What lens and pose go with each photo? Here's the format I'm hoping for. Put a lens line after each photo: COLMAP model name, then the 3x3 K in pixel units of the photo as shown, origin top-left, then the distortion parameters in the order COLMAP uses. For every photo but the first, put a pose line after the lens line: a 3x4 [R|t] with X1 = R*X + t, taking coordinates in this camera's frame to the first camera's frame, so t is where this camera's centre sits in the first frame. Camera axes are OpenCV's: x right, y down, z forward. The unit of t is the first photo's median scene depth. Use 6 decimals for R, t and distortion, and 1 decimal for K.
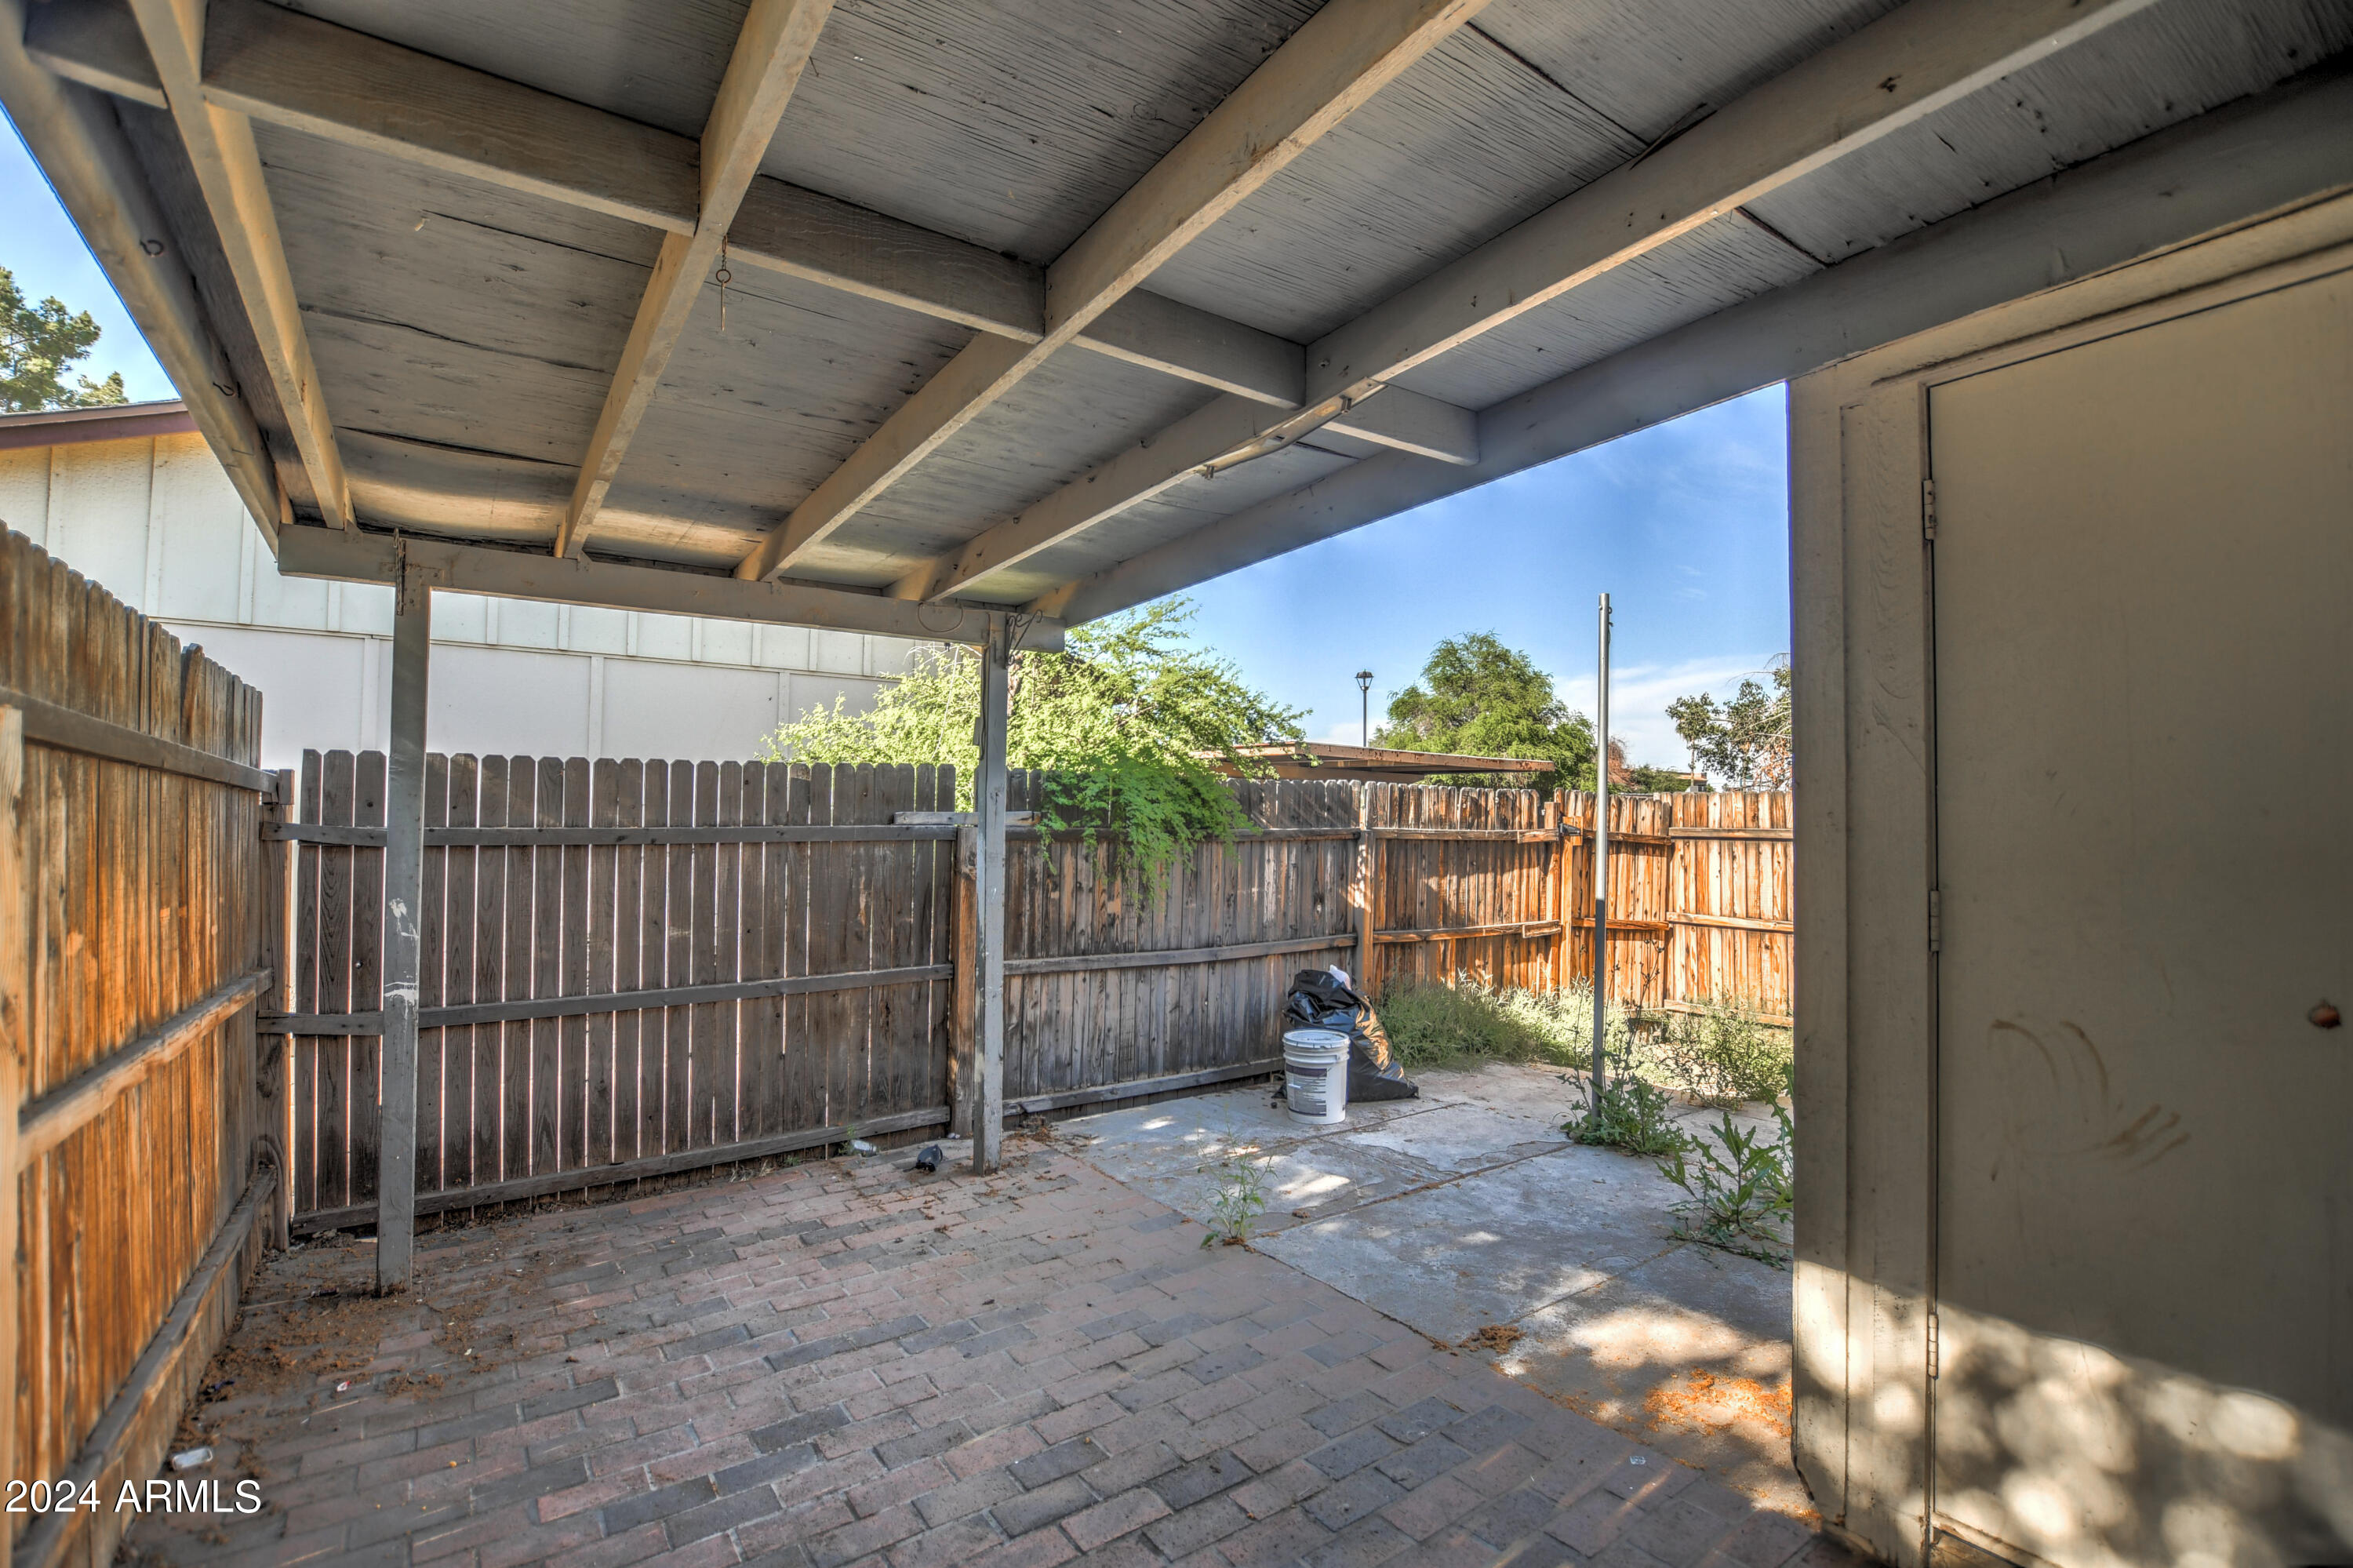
lens RADIAL K [[1055.7, 0, 1170.4], [0, 1055.7, 787.7], [0, 0, 1]] dist [-0.034230, 0.003404]
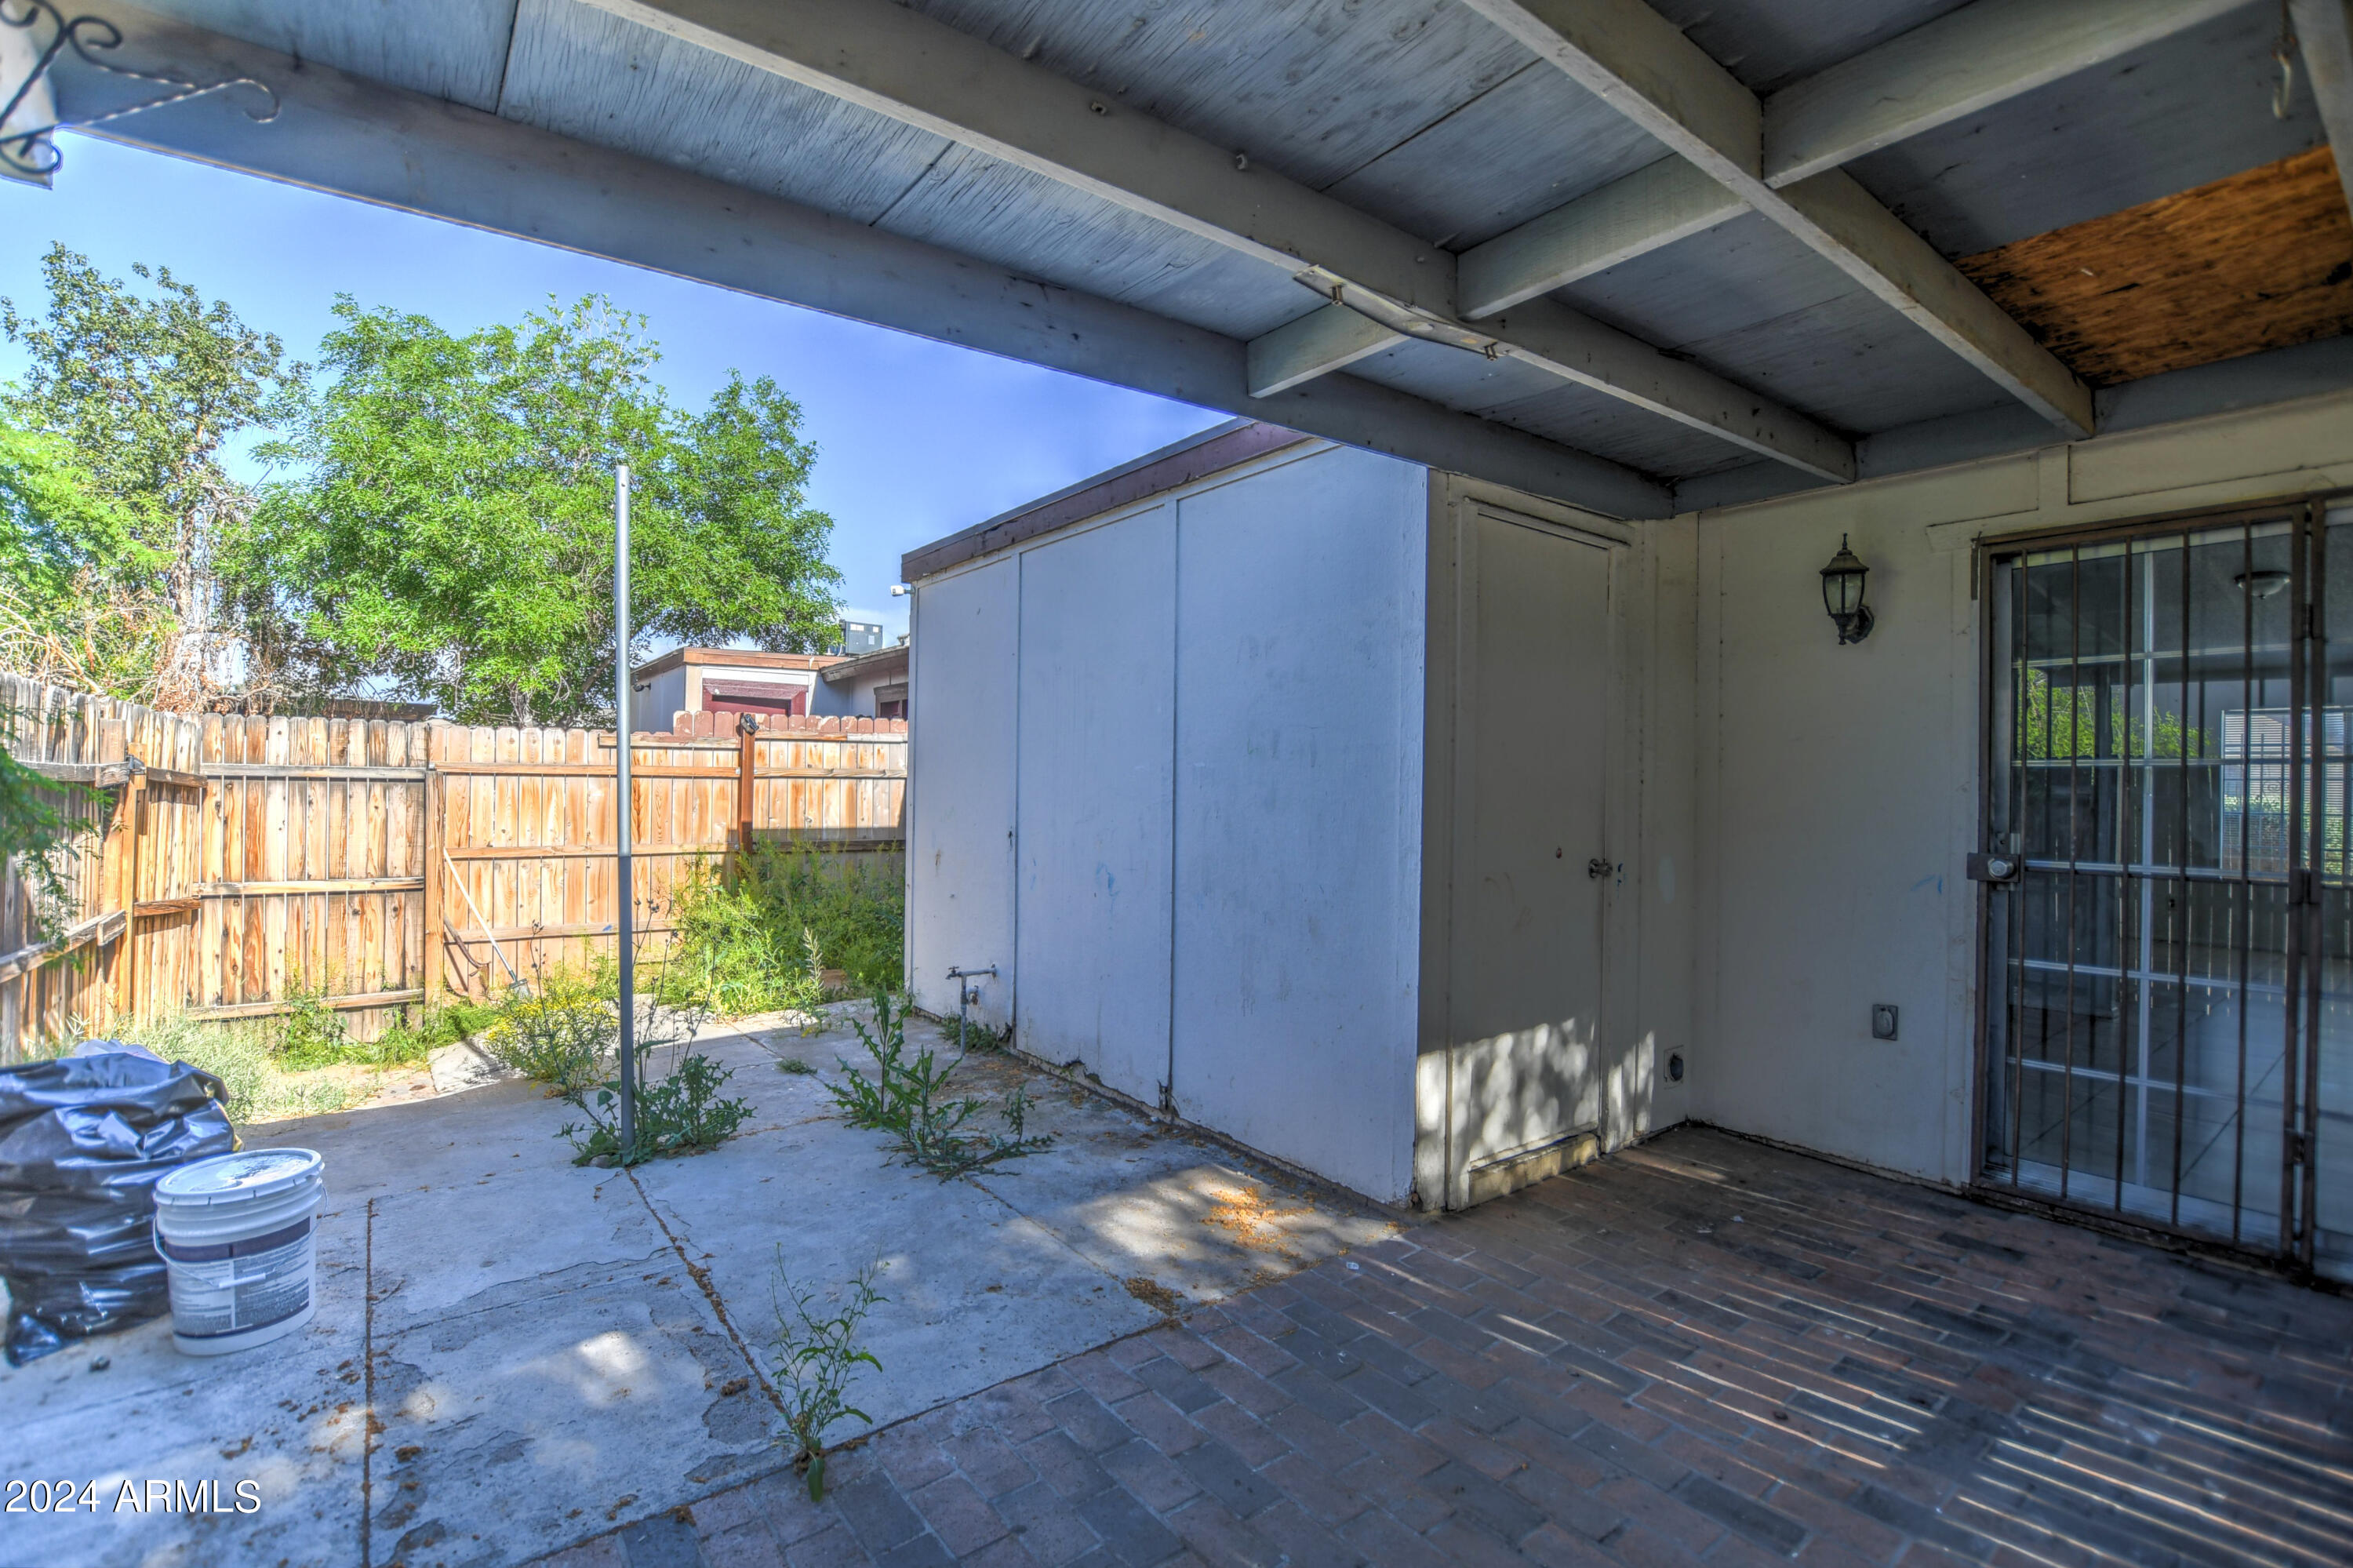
lens RADIAL K [[1055.7, 0, 1158.9], [0, 1055.7, 788.2], [0, 0, 1]] dist [-0.034230, 0.003404]
pose [[-0.032934, -0.012762, 0.999376, -0.445243], [-0.046359, 0.998862, 0.011227, 0.031178], [-0.998382, -0.045960, -0.033488, 0.708899]]
